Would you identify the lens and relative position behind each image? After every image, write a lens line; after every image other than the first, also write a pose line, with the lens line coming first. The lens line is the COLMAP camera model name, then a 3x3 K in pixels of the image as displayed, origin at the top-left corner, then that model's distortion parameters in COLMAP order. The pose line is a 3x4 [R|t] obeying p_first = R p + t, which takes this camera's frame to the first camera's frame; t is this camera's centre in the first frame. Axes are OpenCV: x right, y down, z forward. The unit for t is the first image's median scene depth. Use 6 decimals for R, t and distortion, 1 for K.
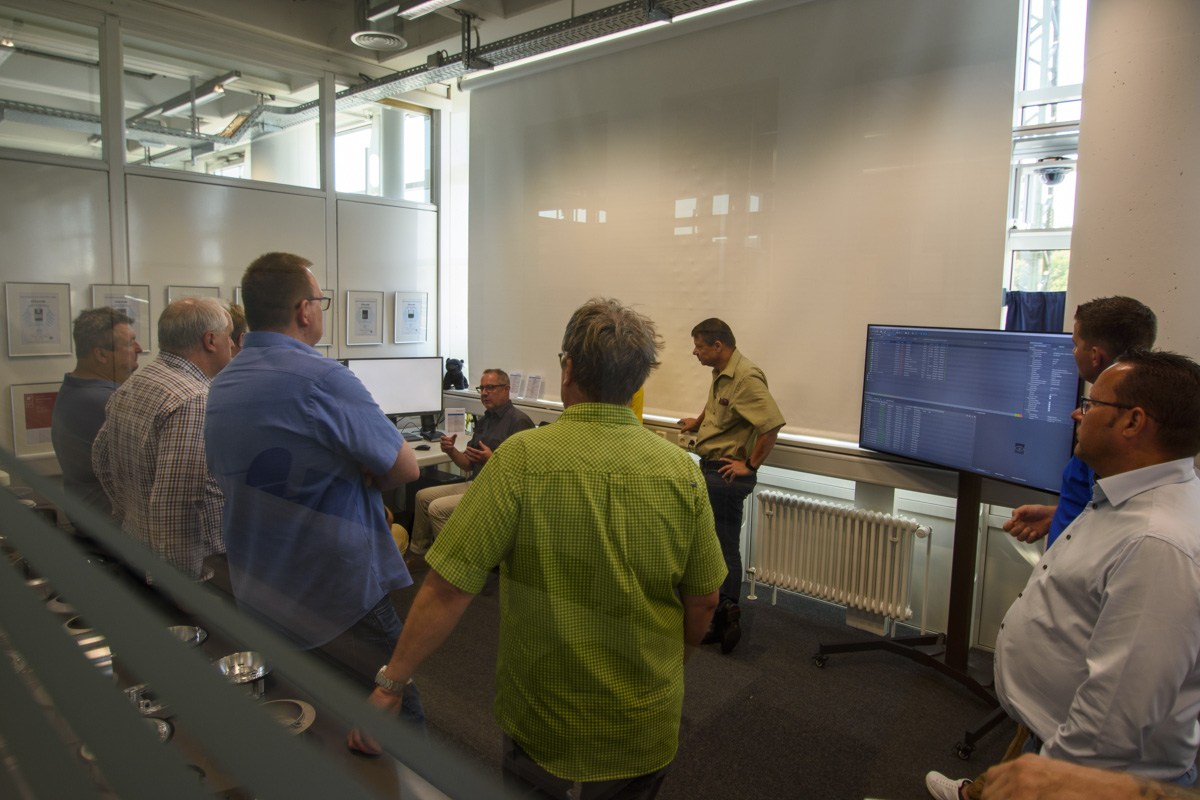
lens RADIAL K [[751.2, 0, 589.6], [0, 751.2, 385.6], [0, 0, 1]] dist [-0.032039, 0.004395]
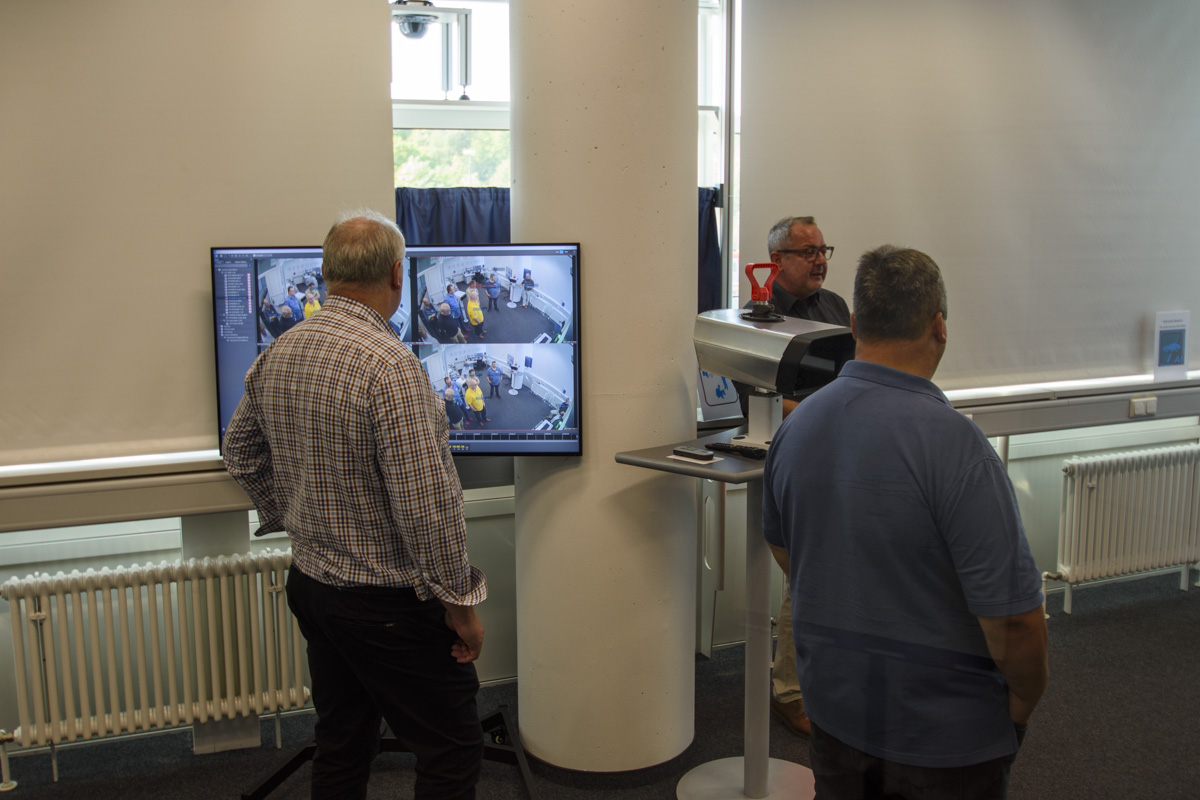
lens RADIAL K [[1191.2, 0, 606.3], [0, 1191.2, 399.2], [0, 0, 1]] dist [-0.070262, 0.000000]
pose [[0.444616, -0.162155, 0.880921, -0.298480], [0.115409, 0.985650, 0.123184, -0.038818], [-0.888255, 0.046897, 0.456950, 0.275916]]
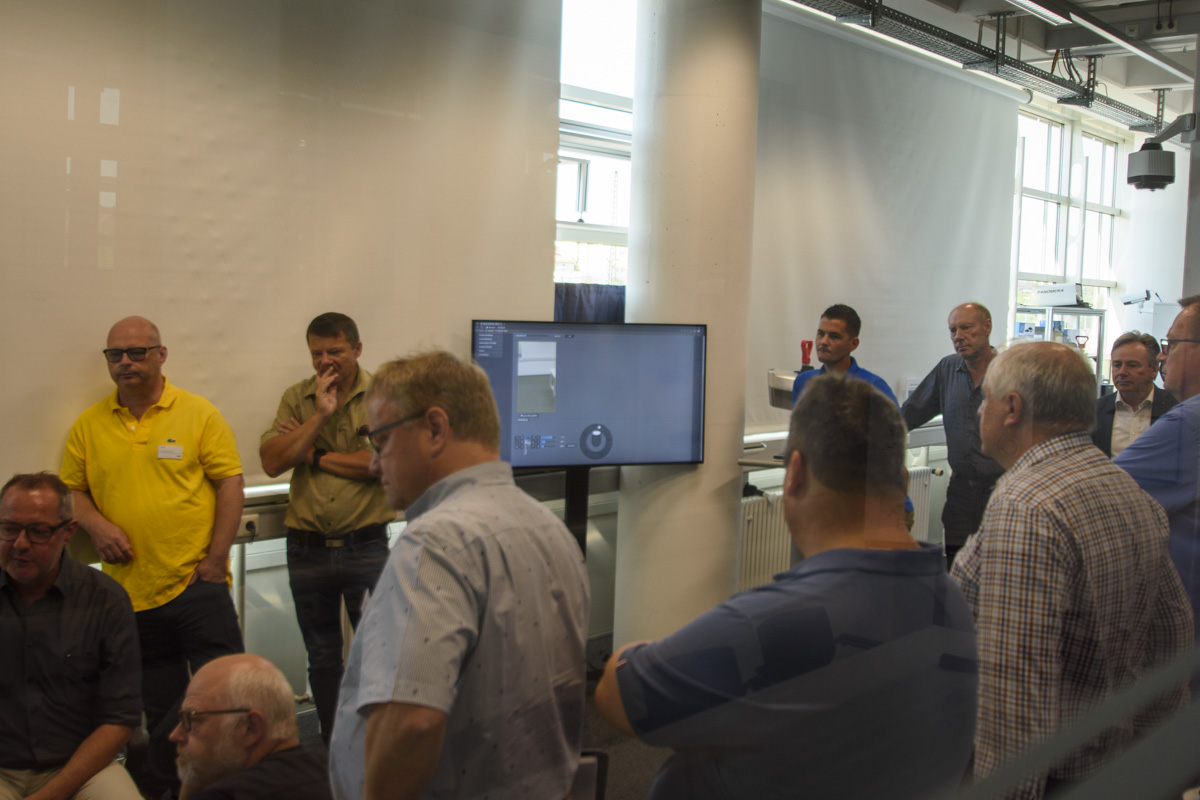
lens RADIAL K [[1191.2, 0, 594.7], [0, 1191.2, 391.4], [0, 0, 1]] dist [-0.070262, 0.000000]
pose [[0.034063, -0.093248, 0.995060, -0.843618], [0.080893, 0.992628, 0.090251, -0.100091], [-0.996141, 0.077419, 0.041355, 0.738423]]
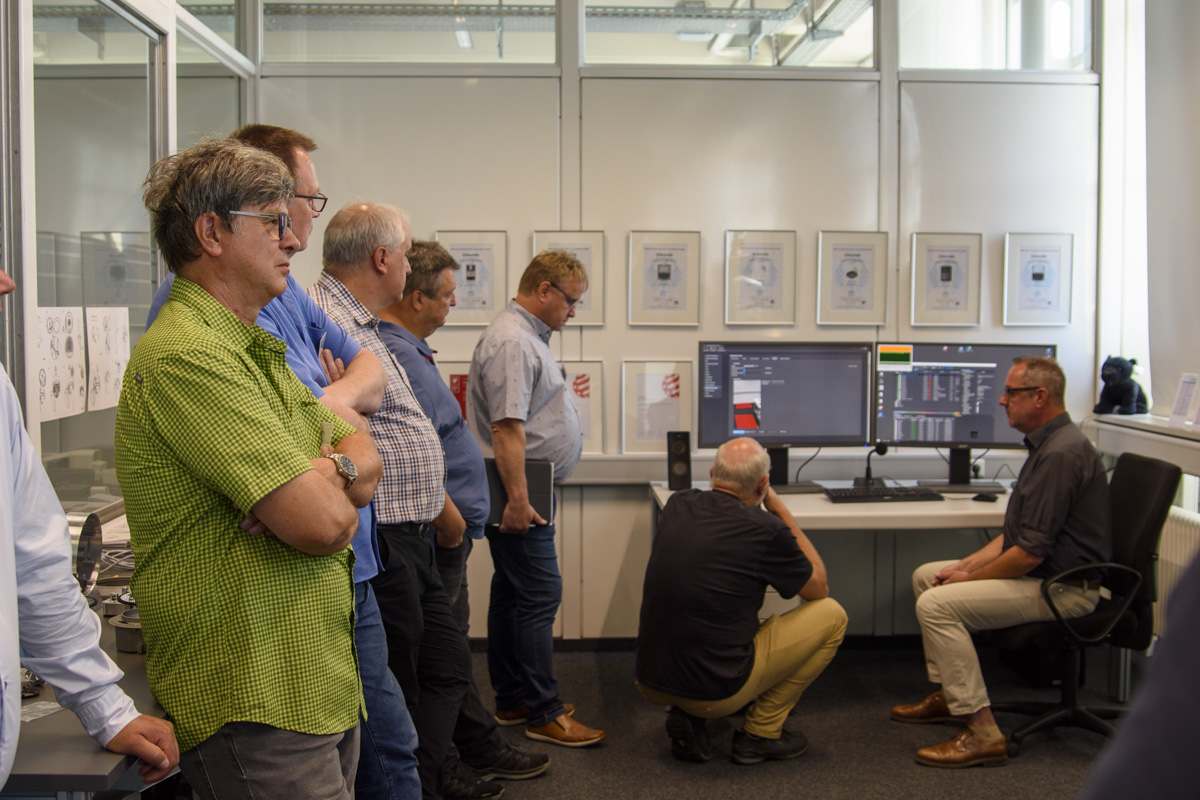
lens RADIAL K [[1510.6, 0, 613.0], [0, 1510.6, 391.9], [0, 0, 1]] dist [-0.083625, 0.000000]
pose [[0.690915, 0.018060, -0.722711, 0.478177], [-0.066363, 0.997051, -0.038528, 0.076265], [0.719884, 0.074581, 0.690076, 0.029108]]
